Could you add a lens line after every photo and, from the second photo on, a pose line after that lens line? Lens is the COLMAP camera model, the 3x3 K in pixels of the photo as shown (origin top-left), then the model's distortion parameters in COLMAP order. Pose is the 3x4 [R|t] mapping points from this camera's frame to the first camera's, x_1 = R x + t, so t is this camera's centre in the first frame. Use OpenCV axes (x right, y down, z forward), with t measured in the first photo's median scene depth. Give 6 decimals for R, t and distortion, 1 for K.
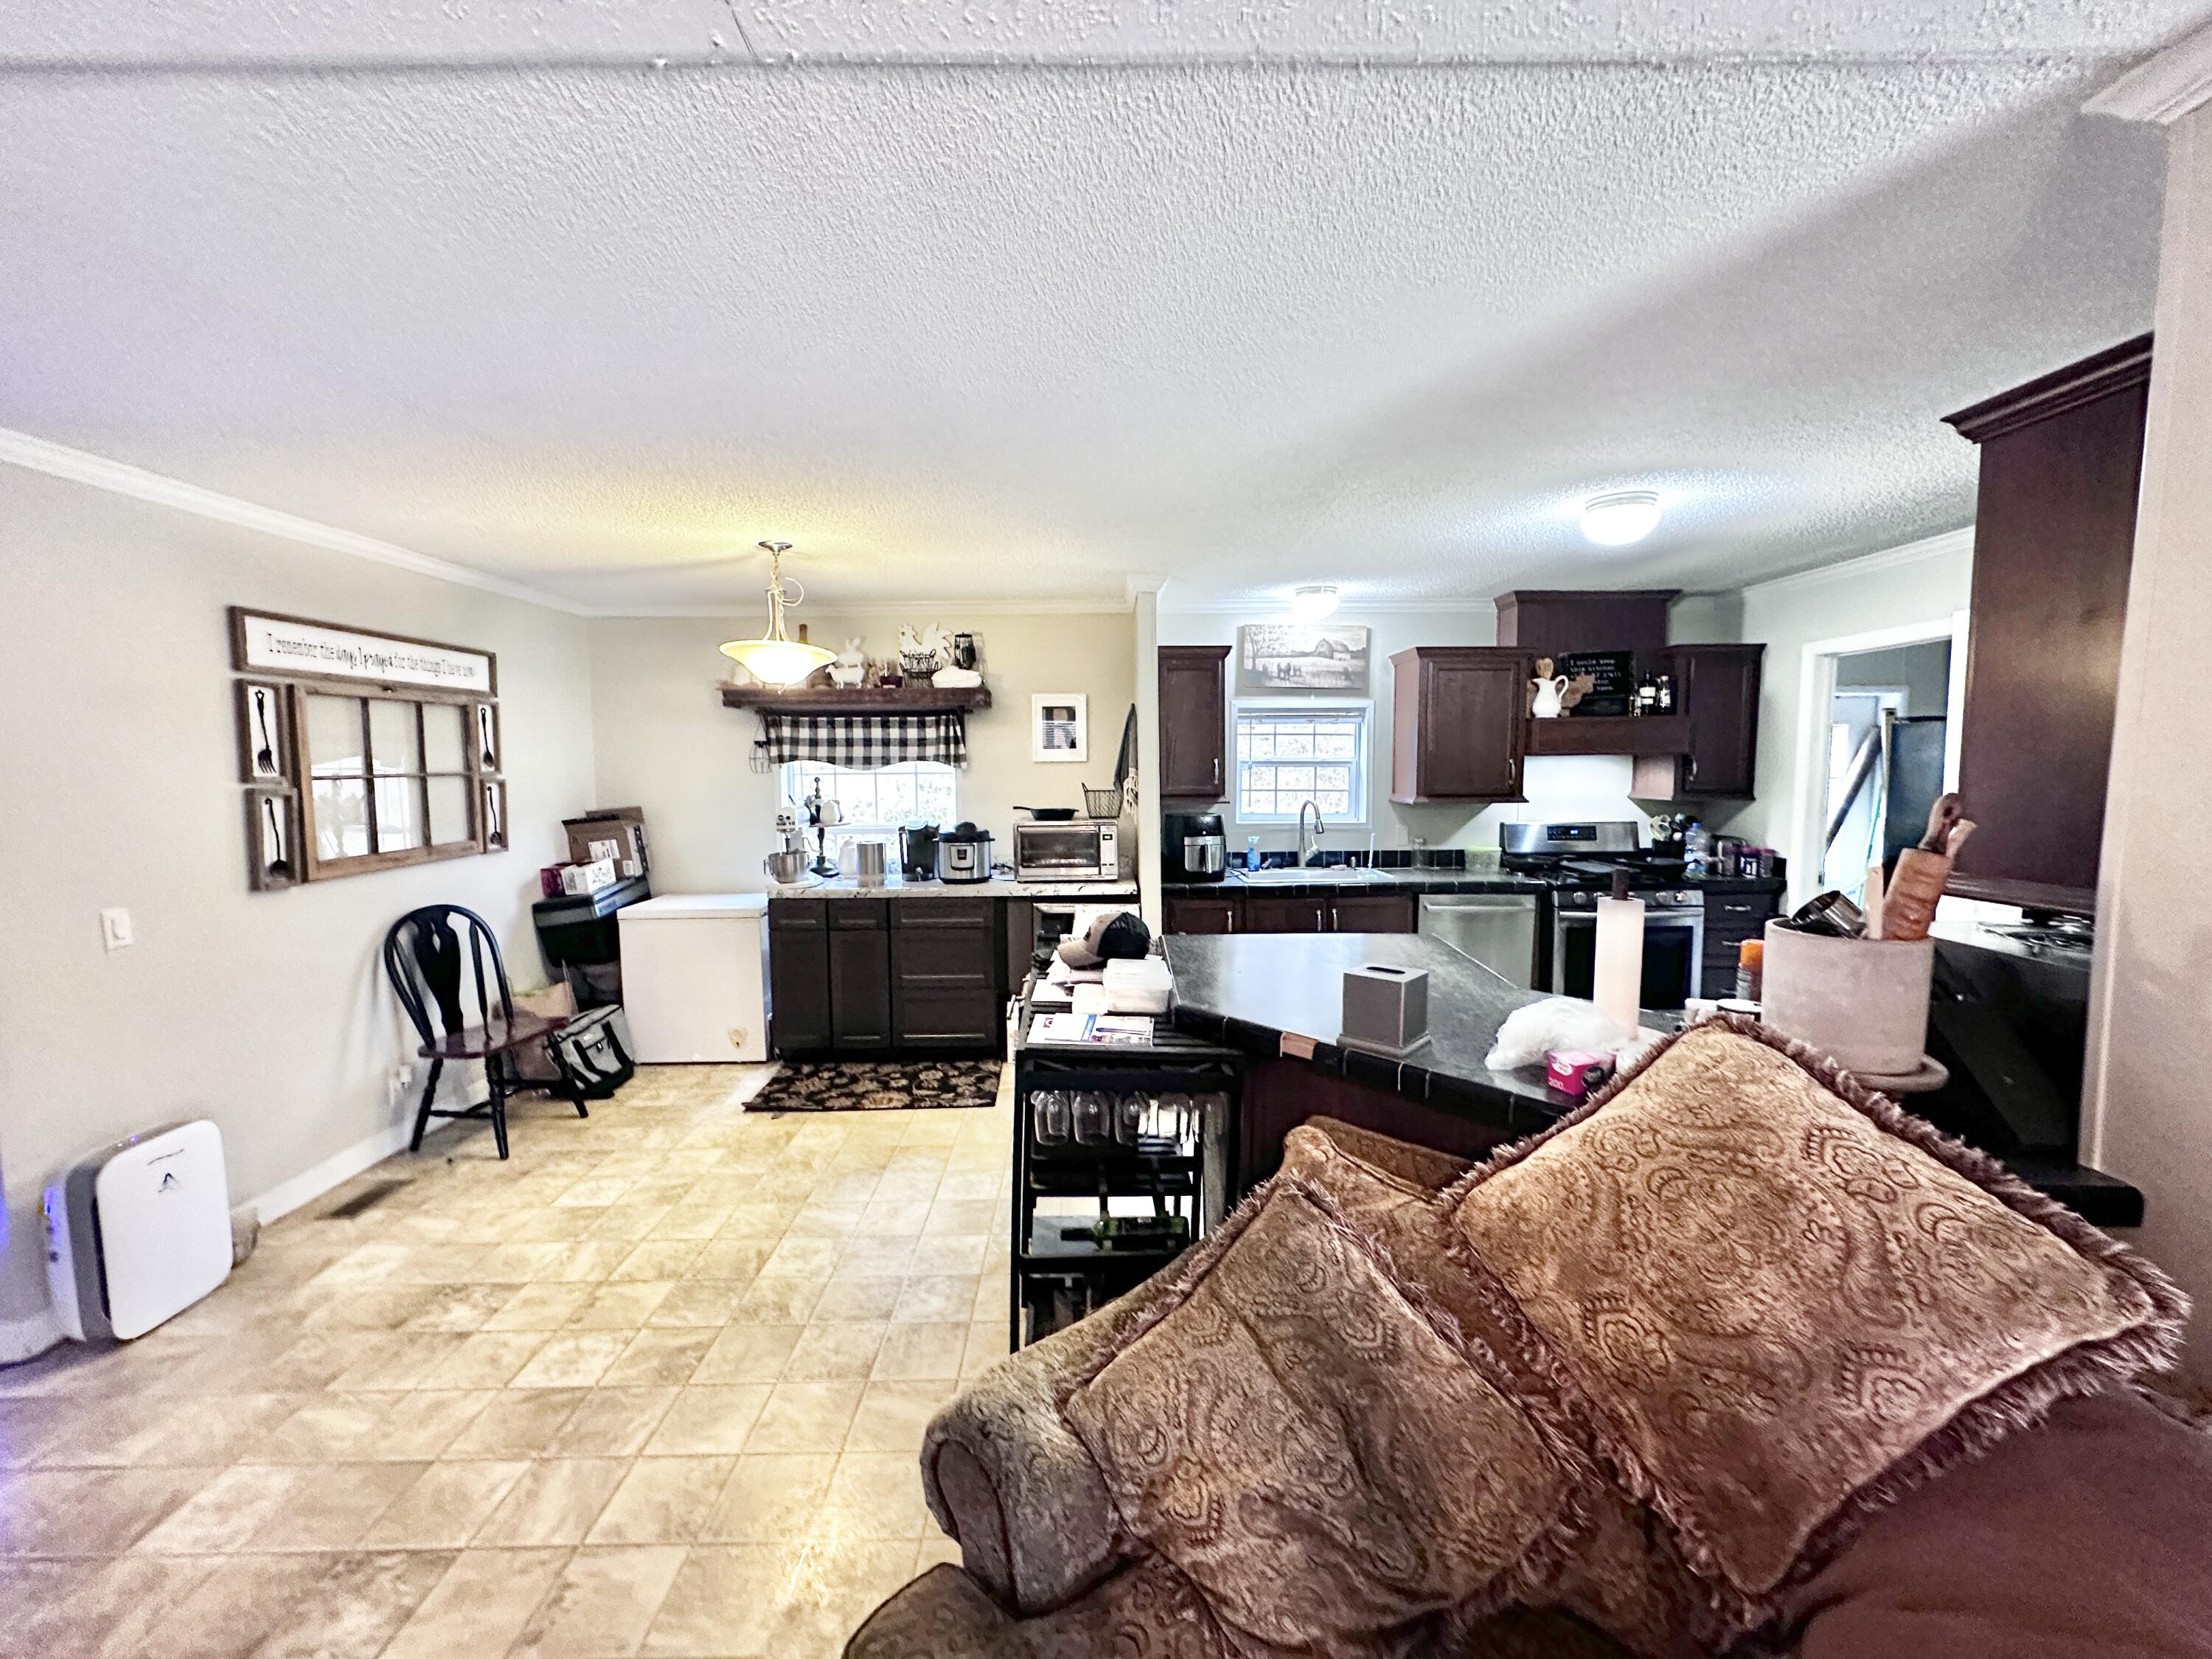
lens RADIAL K [[884.0, 0, 1096.8], [0, 884.0, 822.1], [0, 0, 1]] dist [0.001700, -0.000506]
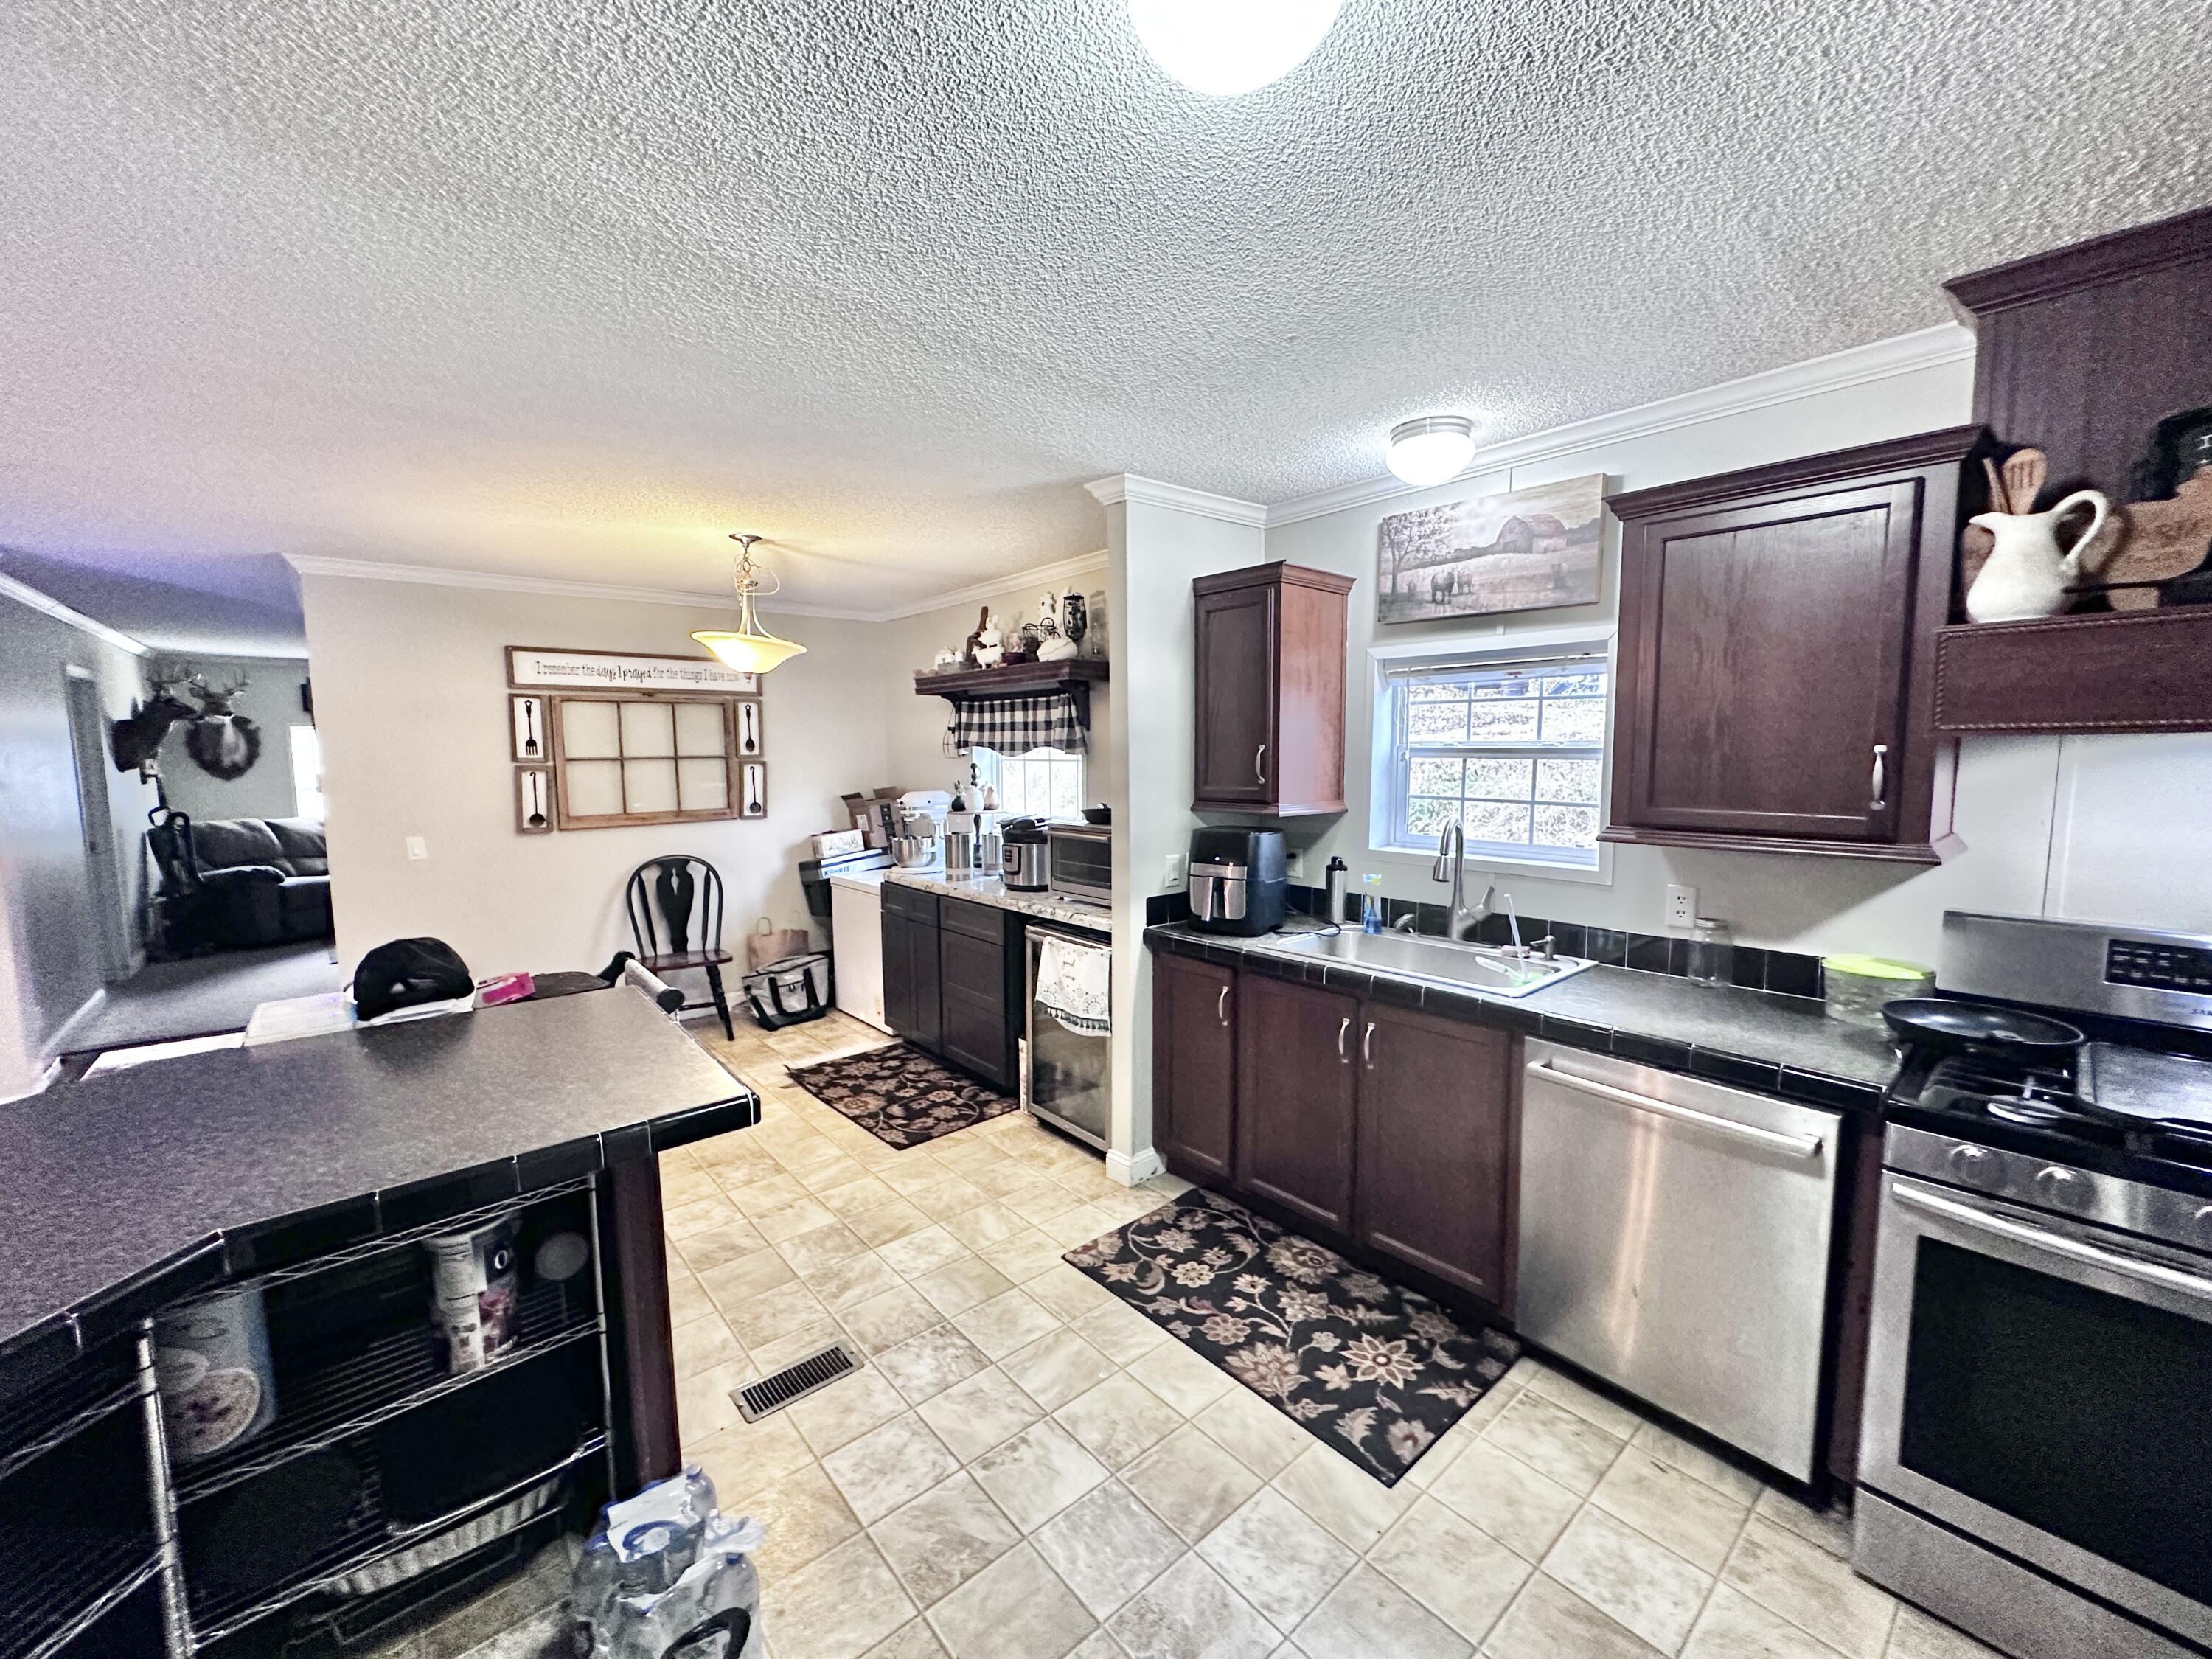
lens RADIAL K [[884.0, 0, 1103.0], [0, 884.0, 827.3], [0, 0, 1]] dist [0.001700, -0.000506]
pose [[0.645378, 0.070967, -0.760559, 0.554825], [-0.051512, 0.997452, 0.049360, -0.038250], [0.762124, 0.007322, 0.647390, 0.510220]]
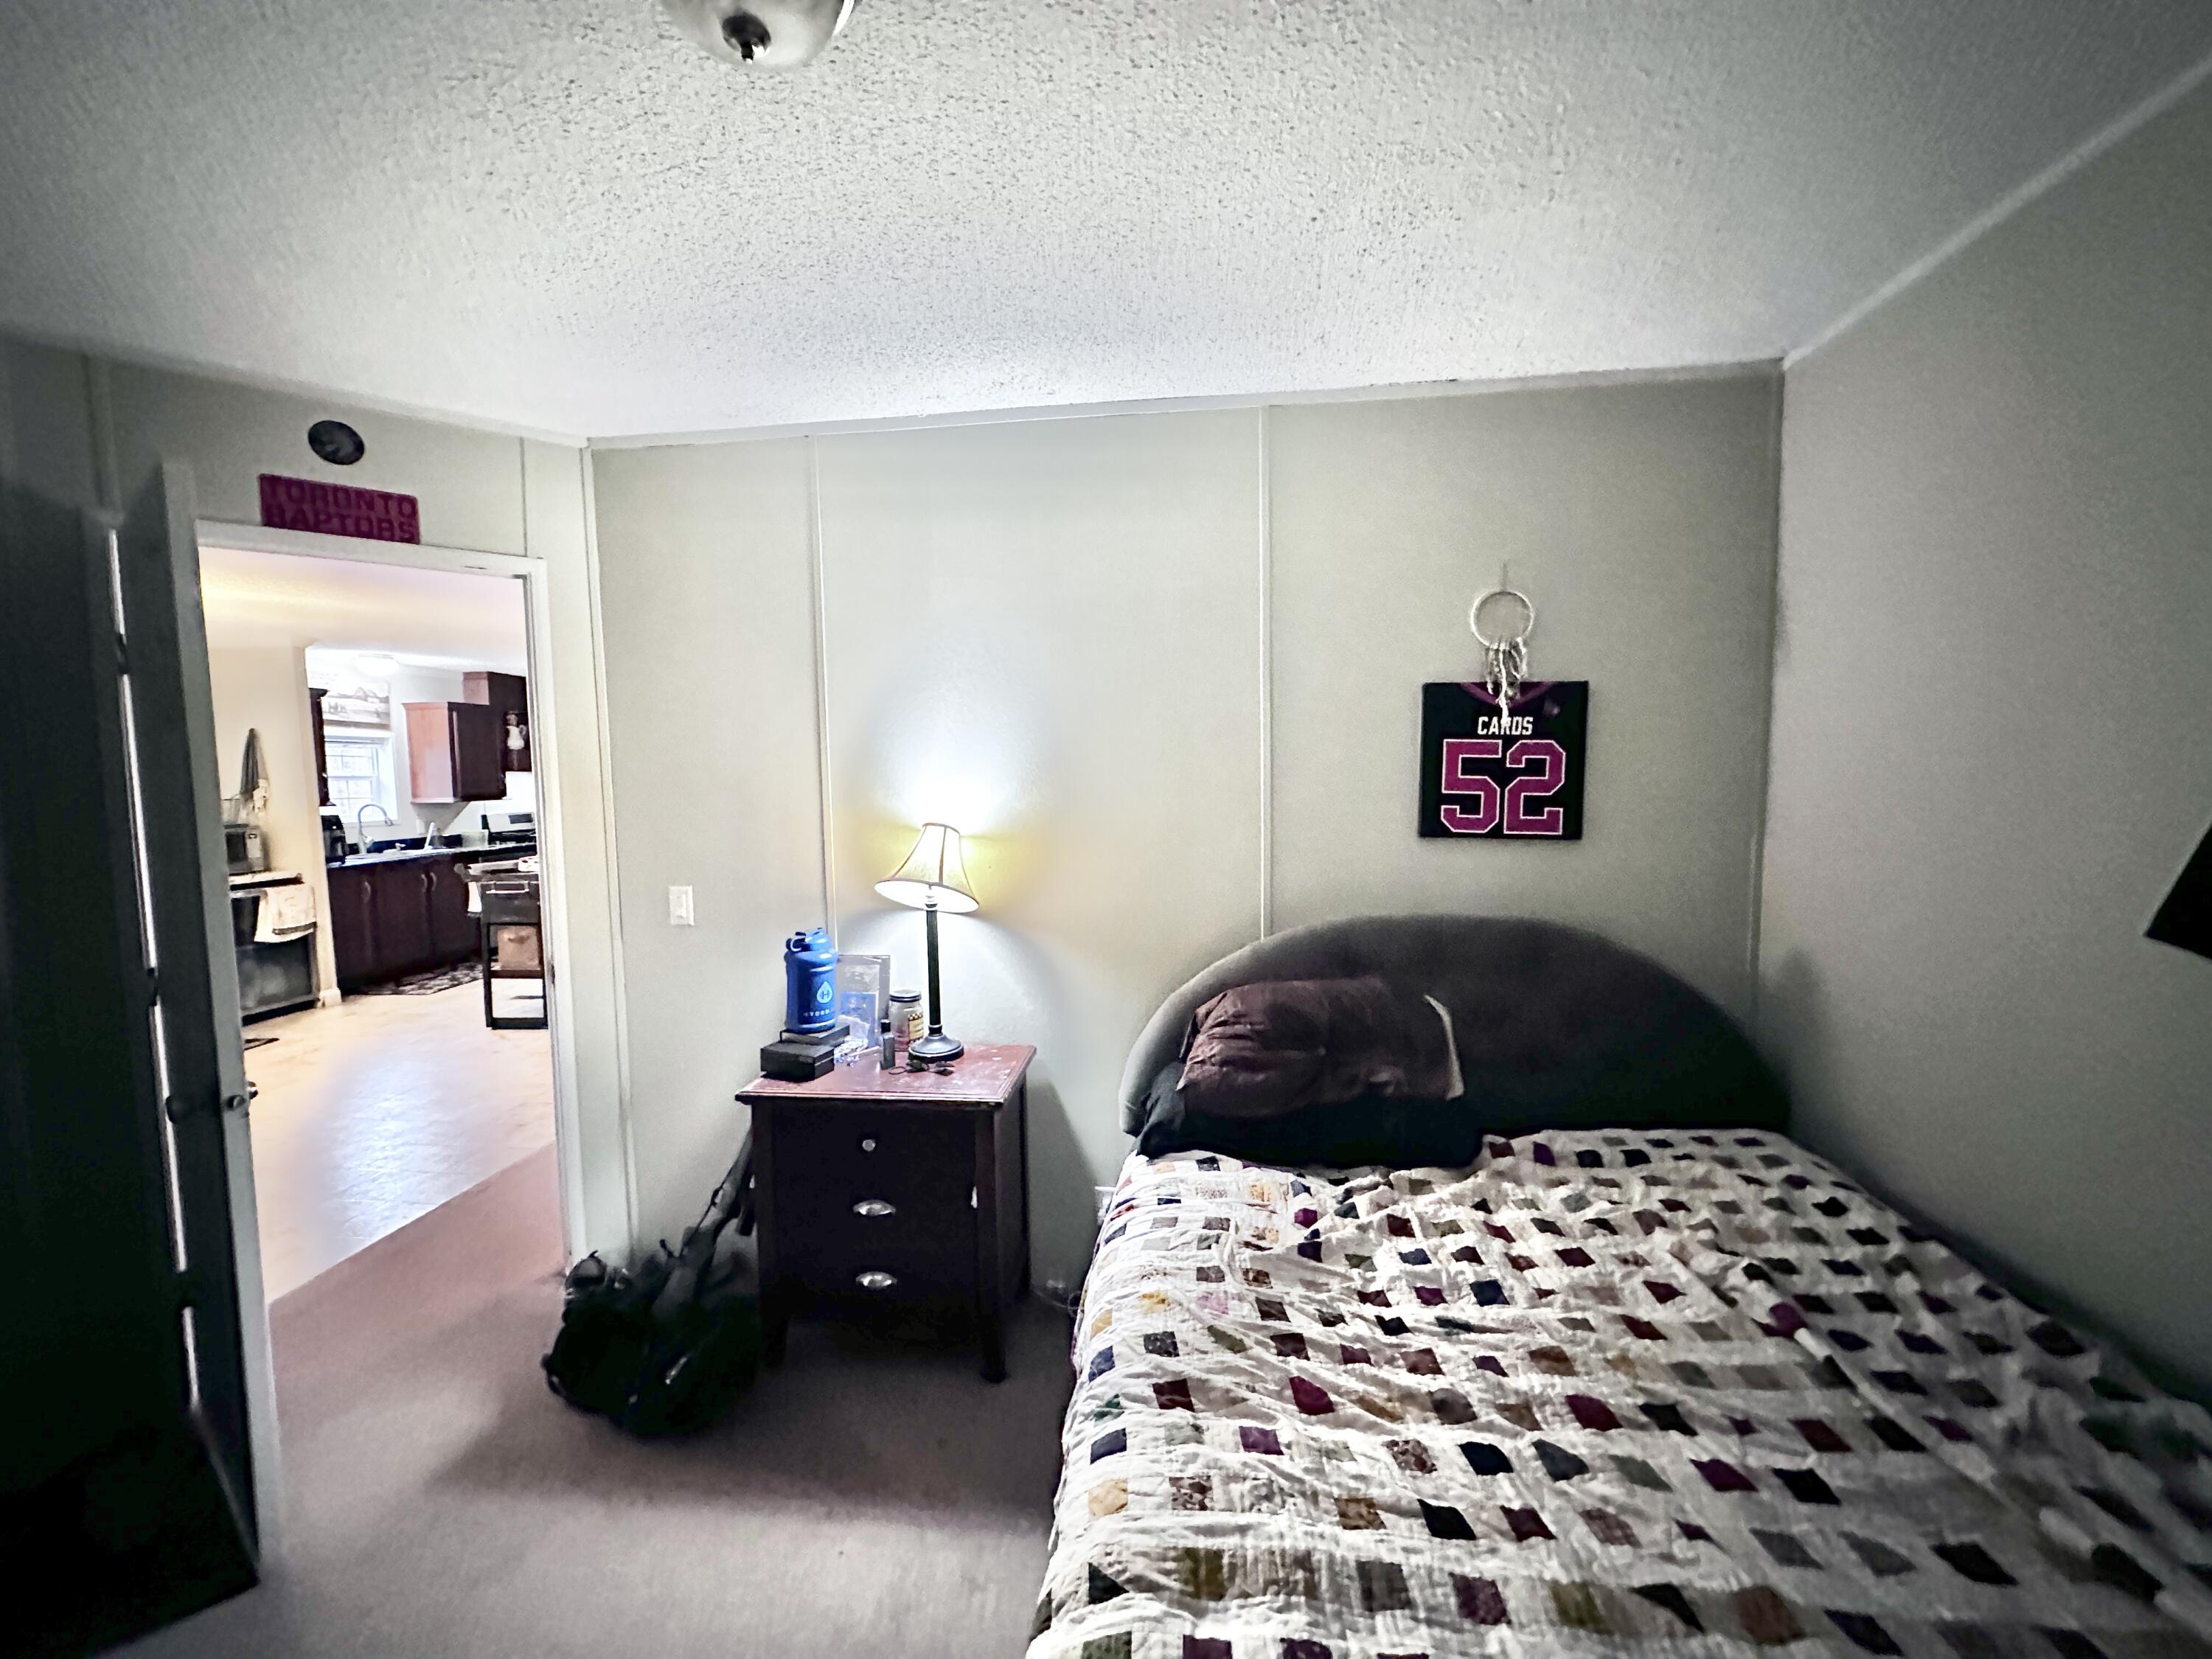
lens RADIAL K [[884.0, 0, 1109.4], [0, 884.0, 831.7], [0, 0, 1]] dist [0.001700, -0.000506]
pose [[0.118419, -0.063828, 0.990910, -1.064586], [0.086913, 0.994768, 0.053690, 0.048124], [-0.989153, 0.079765, 0.123347, -0.330679]]
